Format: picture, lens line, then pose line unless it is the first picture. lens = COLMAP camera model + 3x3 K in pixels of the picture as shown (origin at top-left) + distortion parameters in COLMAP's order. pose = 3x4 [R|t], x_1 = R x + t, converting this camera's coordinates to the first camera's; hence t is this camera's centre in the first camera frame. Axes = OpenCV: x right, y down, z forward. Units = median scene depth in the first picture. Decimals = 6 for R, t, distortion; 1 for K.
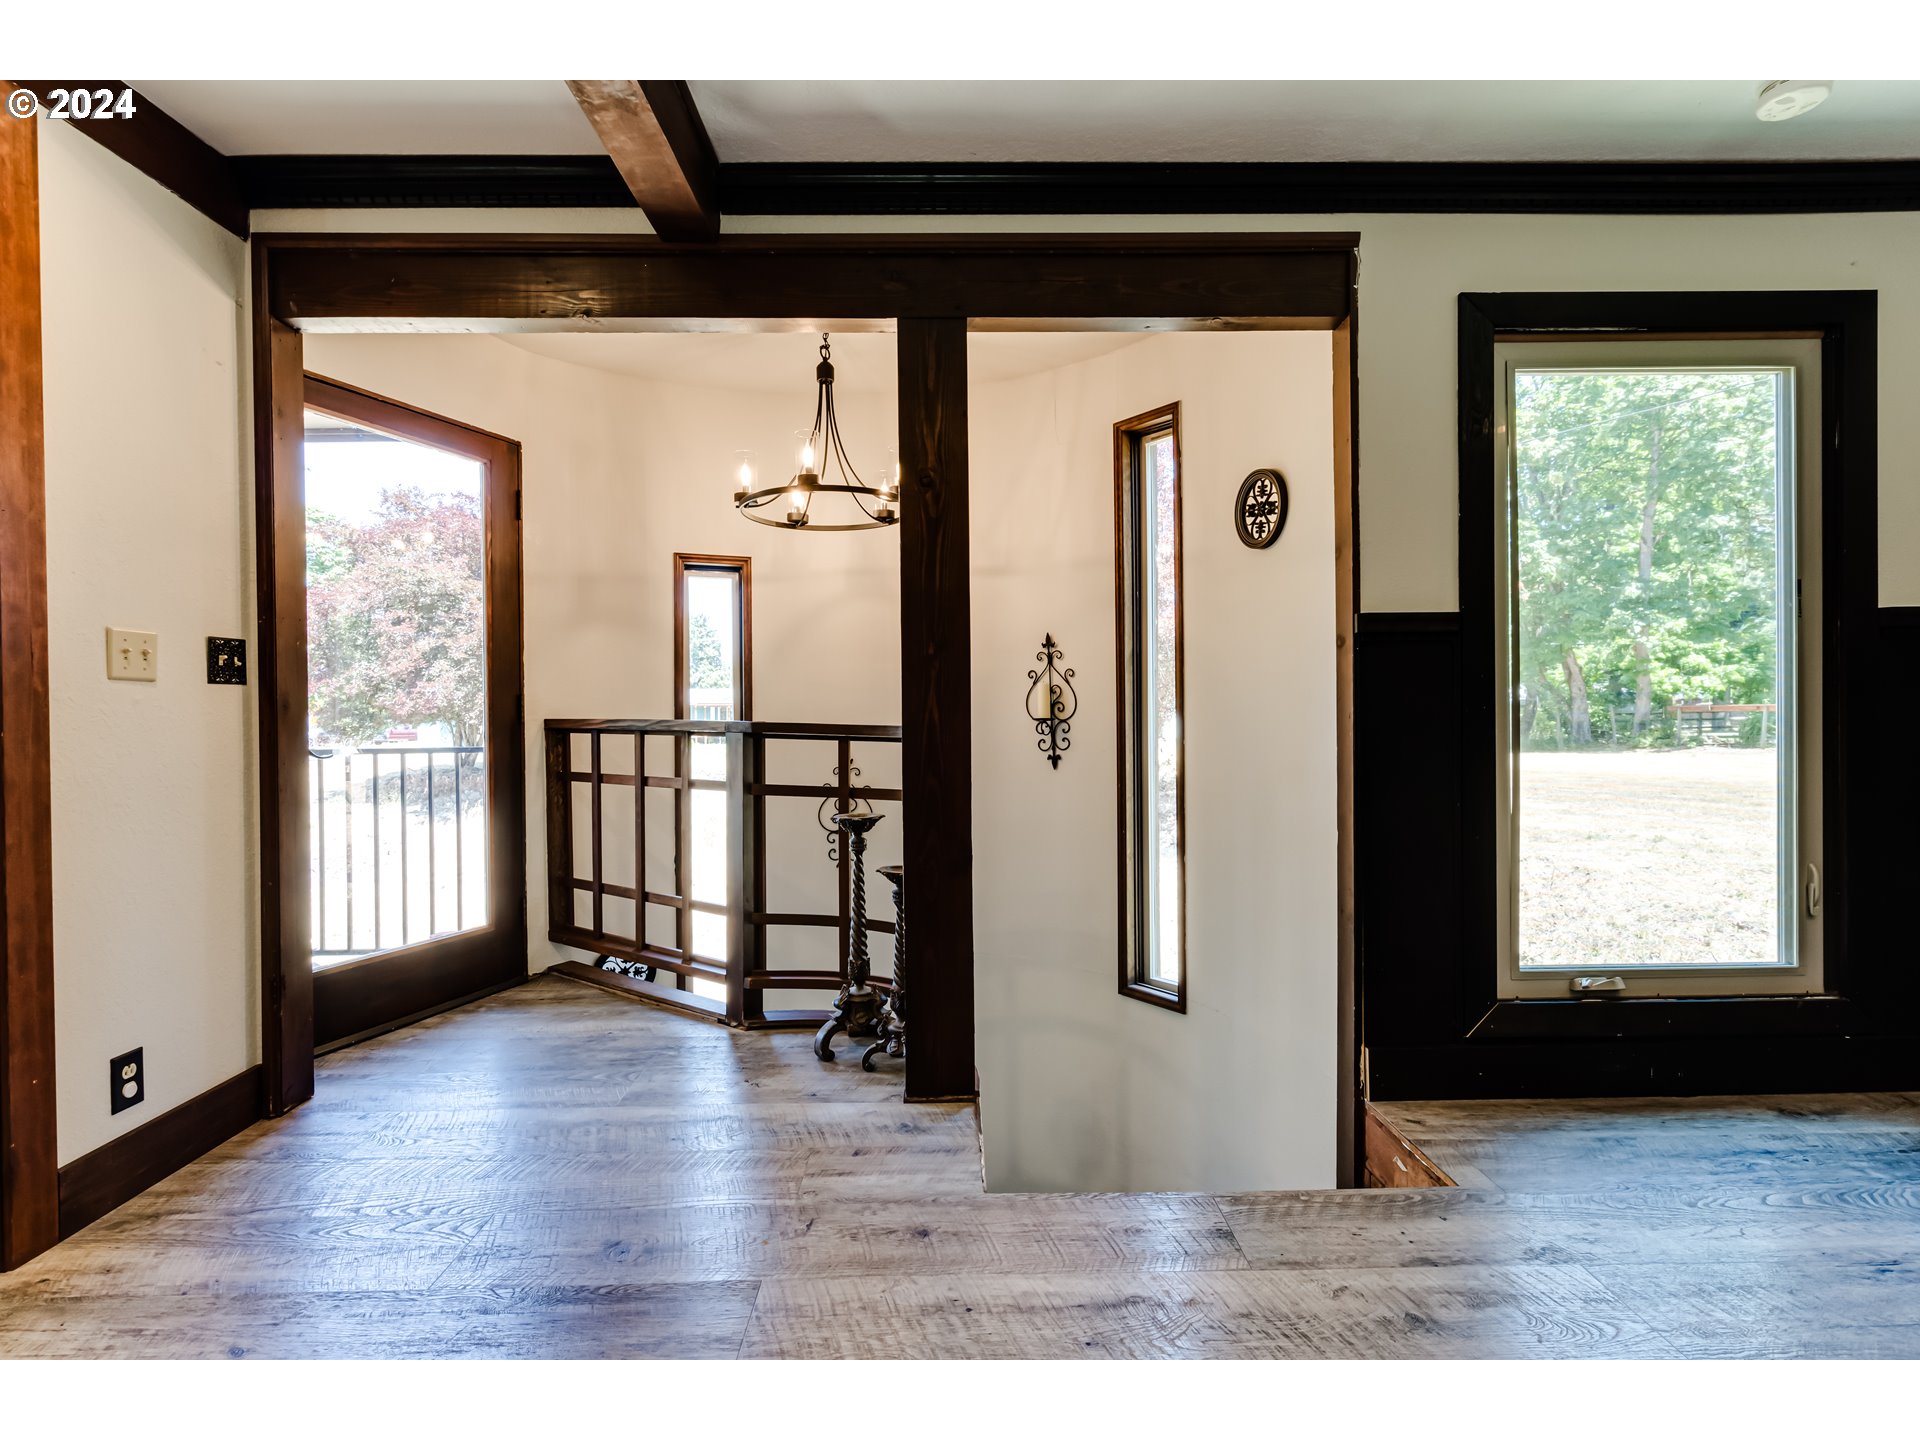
lens RADIAL K [[938.6, 0, 952.4], [0, 938.6, 720.4], [0, 0, 1]] dist [0.010805, 0.000136]
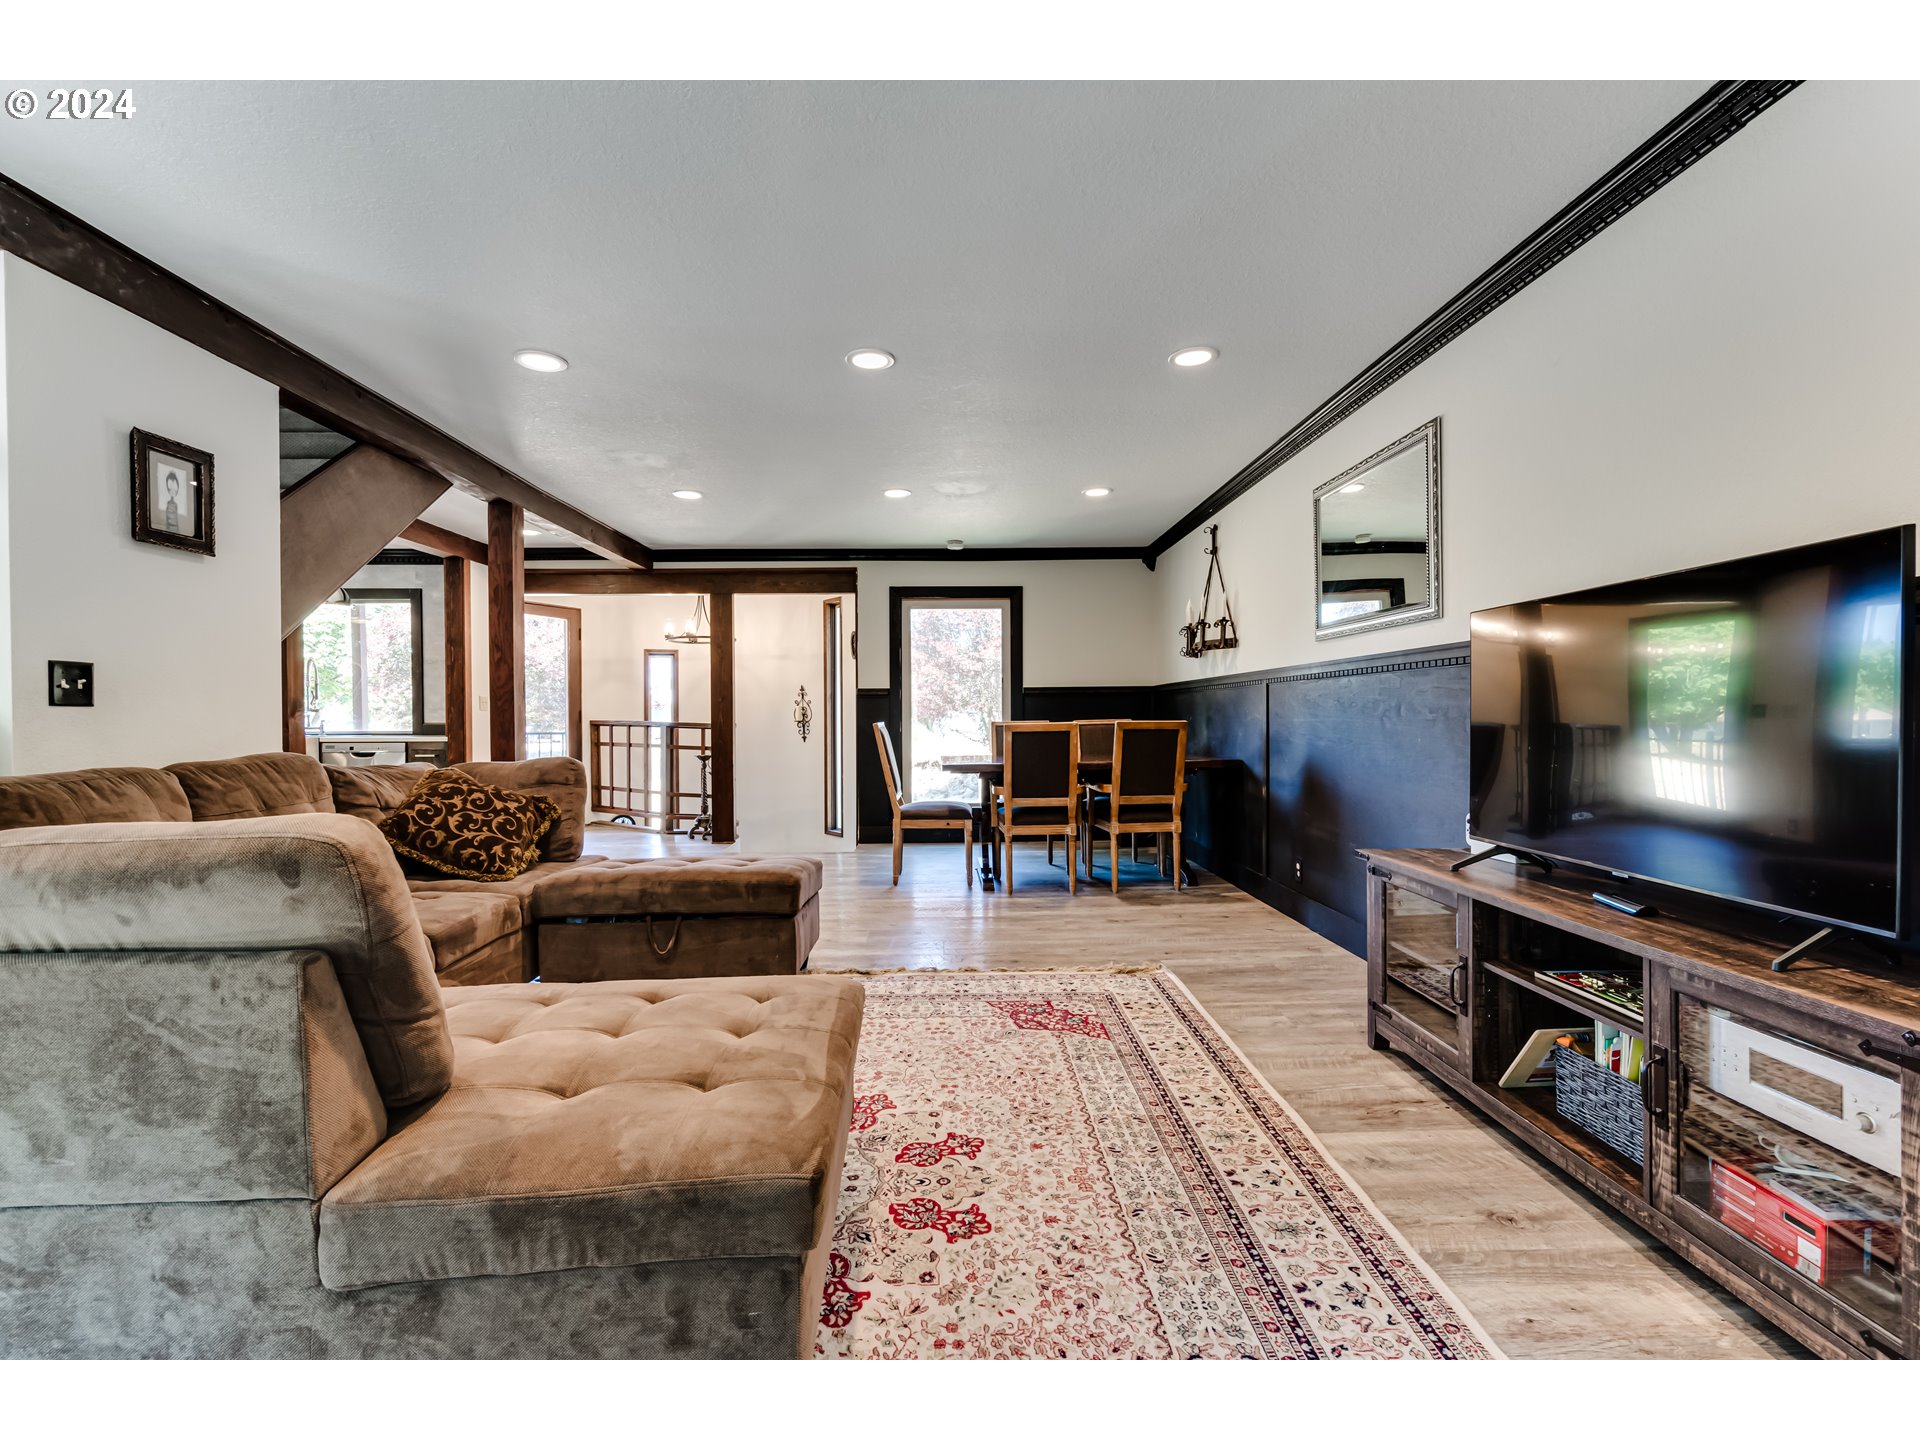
lens RADIAL K [[938.6, 0, 958.1], [0, 938.6, 729.2], [0, 0, 1]] dist [0.010805, 0.000136]
pose [[0.999975, 0.004347, 0.005619, 0.739434], [-0.004378, 0.999976, 0.005425, 0.008092], [-0.005595, -0.005450, 0.999969, -2.107267]]
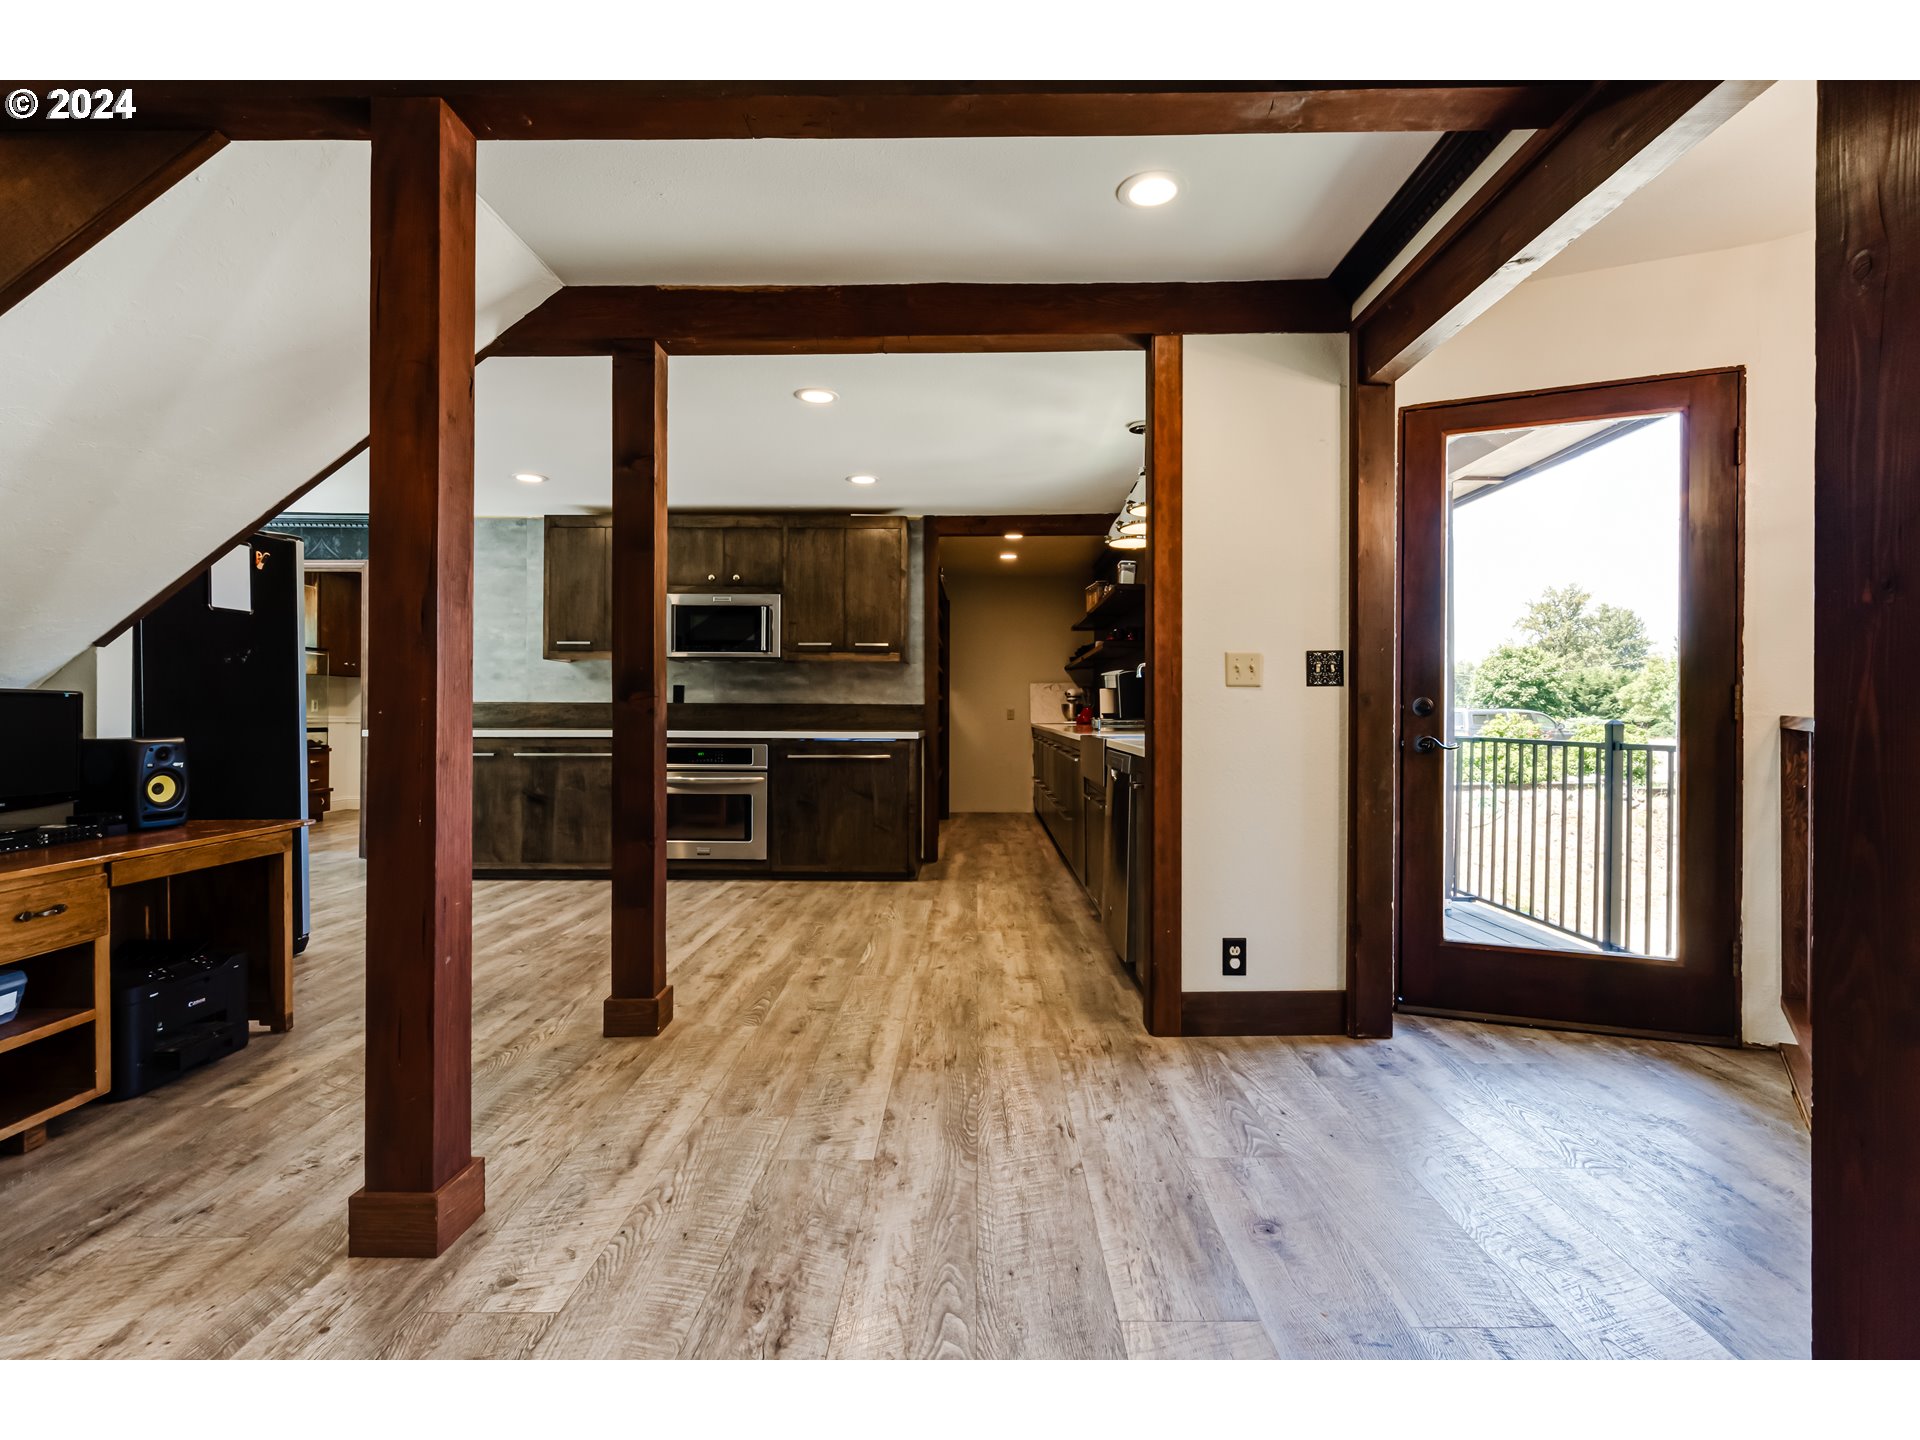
lens RADIAL K [[938.6, 0, 954.5], [0, 938.6, 716.0], [0, 0, 1]] dist [0.010805, 0.000136]
pose [[-0.029627, 0.014222, -0.999460, 0.498302], [-0.007389, 0.999868, 0.014447, -0.011803], [0.999534, 0.007813, -0.029518, 0.497283]]
